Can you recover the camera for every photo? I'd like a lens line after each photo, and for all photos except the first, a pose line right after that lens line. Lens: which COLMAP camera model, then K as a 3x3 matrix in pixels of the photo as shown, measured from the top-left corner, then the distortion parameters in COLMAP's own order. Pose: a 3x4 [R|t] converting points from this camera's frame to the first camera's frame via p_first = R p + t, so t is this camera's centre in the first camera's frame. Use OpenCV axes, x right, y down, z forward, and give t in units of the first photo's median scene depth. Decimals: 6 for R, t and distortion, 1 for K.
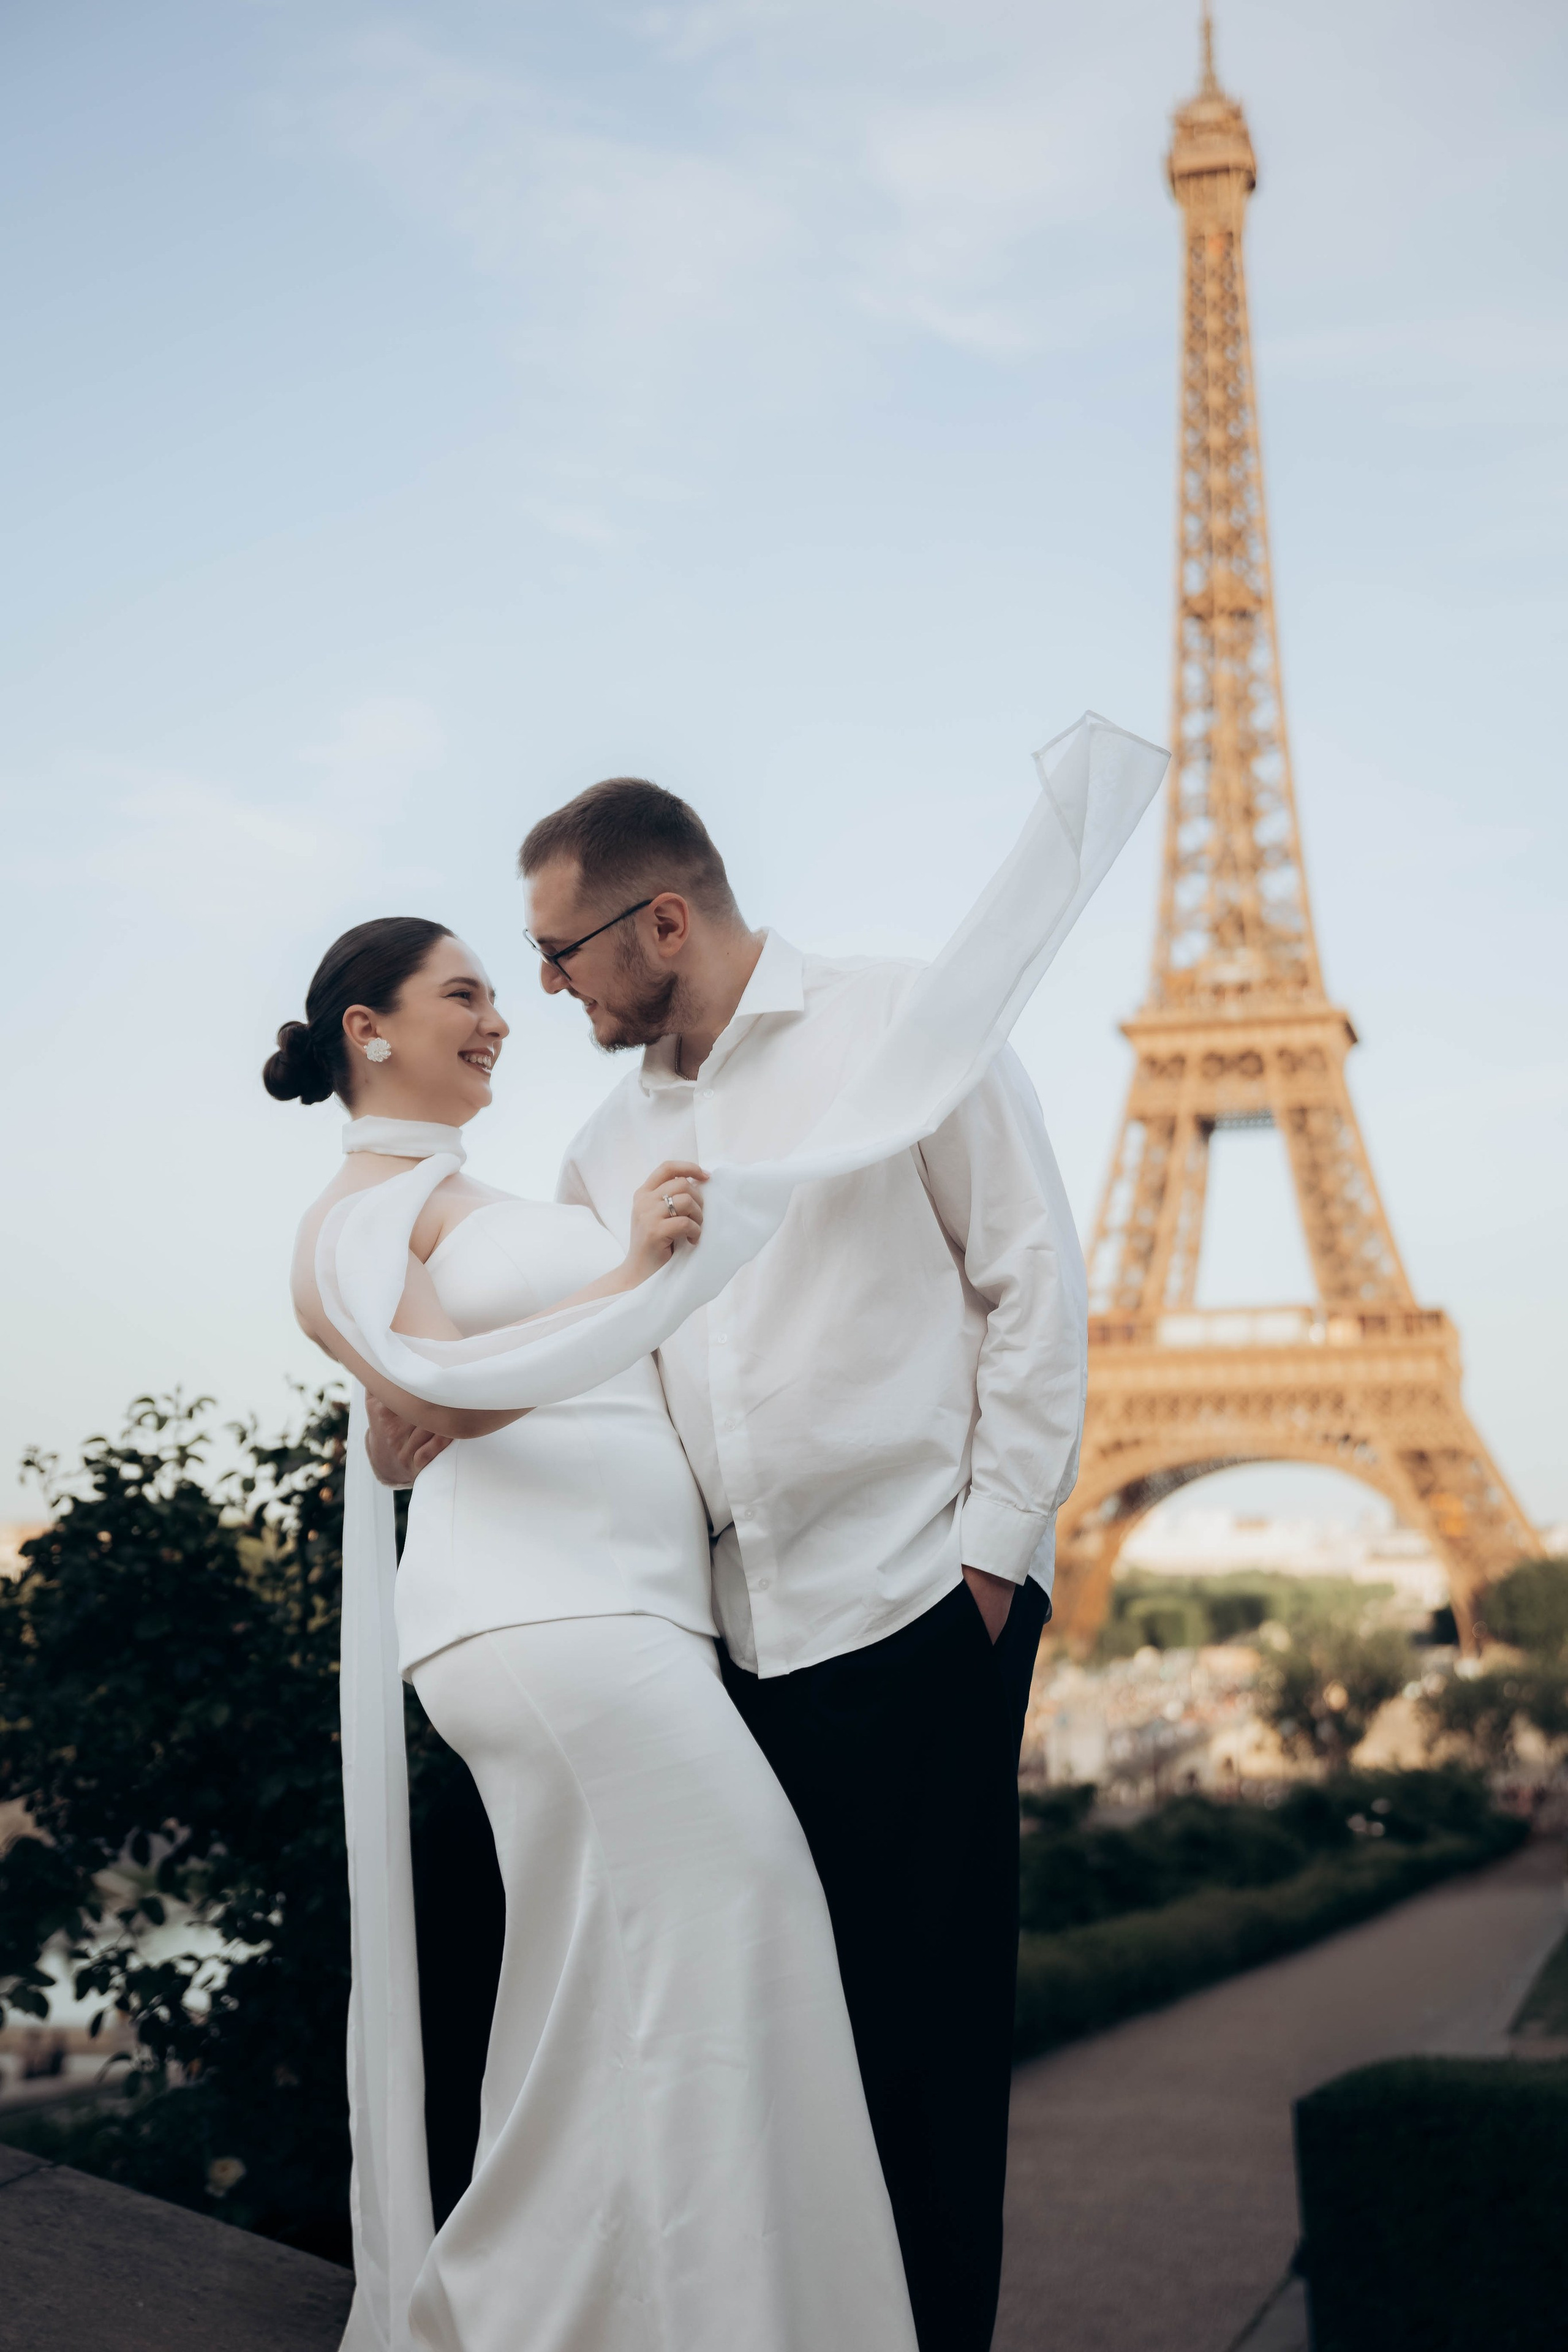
lens RADIAL K [[3250.2, 0, 784.0], [0, 3250.2, 1176.0], [0, 0, 1]] dist [0.091852, 0.000606]
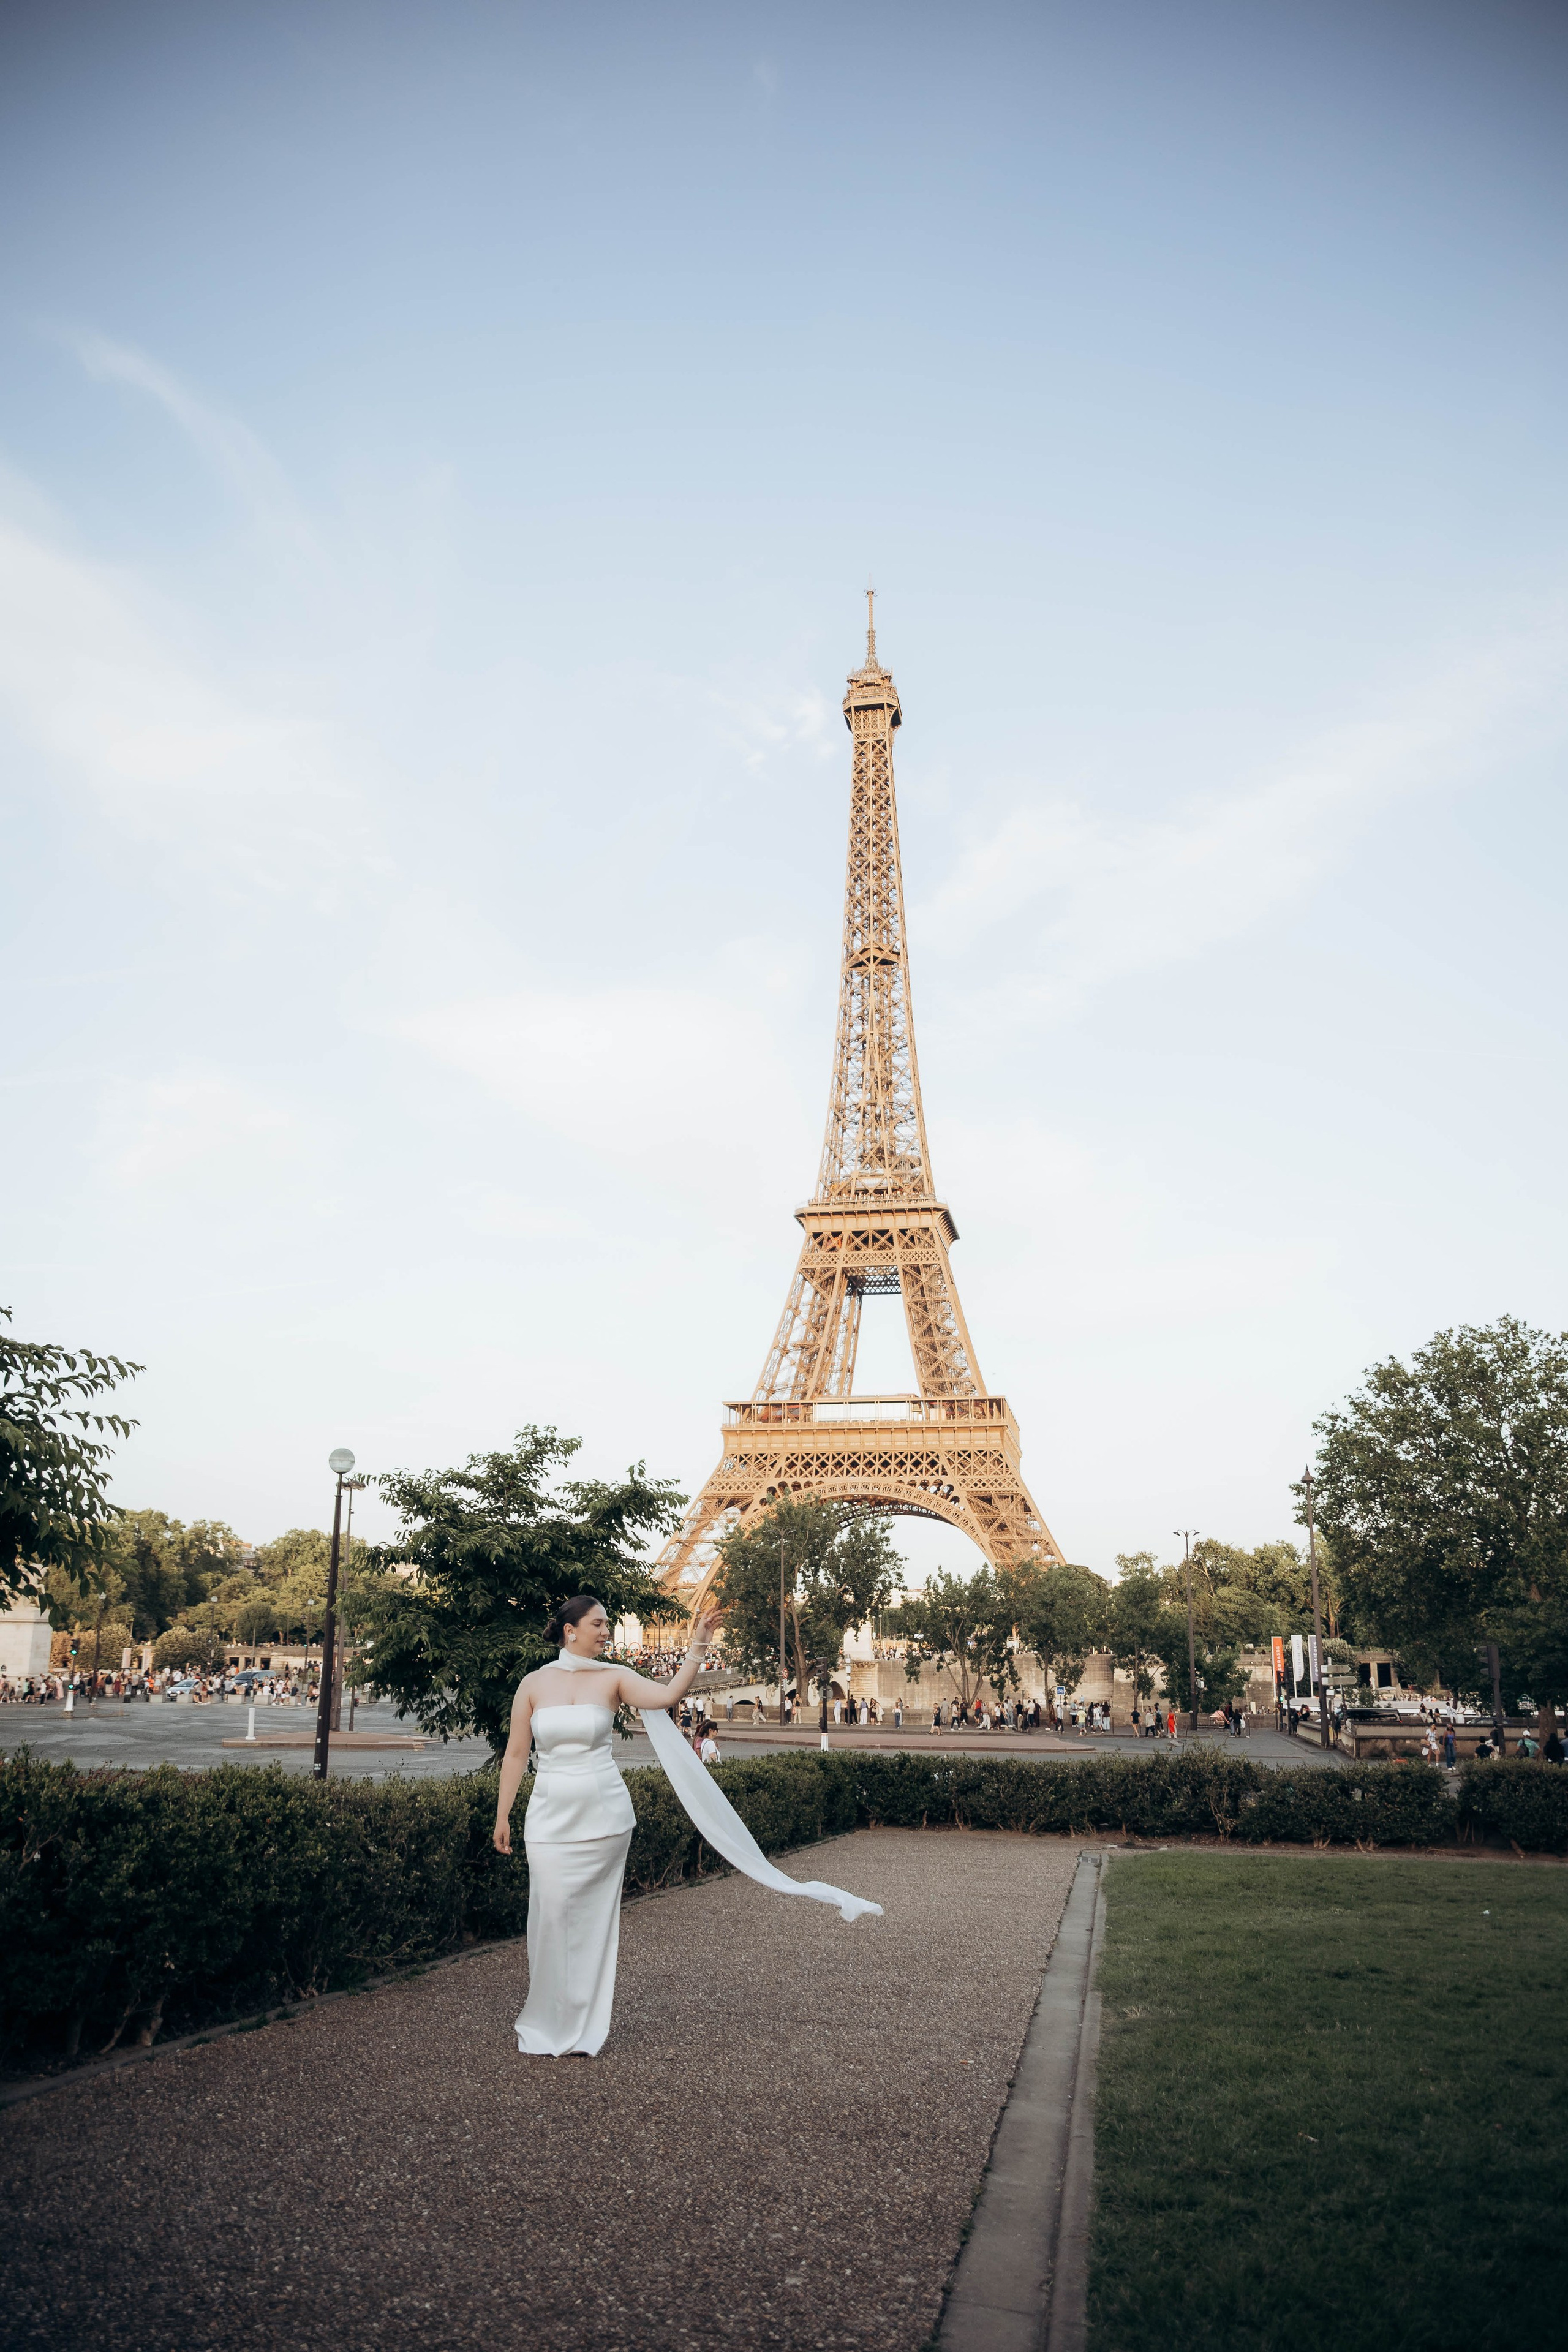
lens RADIAL K [[1624.6, 0, 784.0], [0, 1624.6, 1176.0], [0, 0, 1]] dist [-0.106670, 0.086380]
pose [[0.998546, 0.036369, 0.039784, 0.065891], [-0.029948, 0.988000, -0.151521, 0.051597], [-0.044817, 0.150109, 0.987653, 0.251705]]
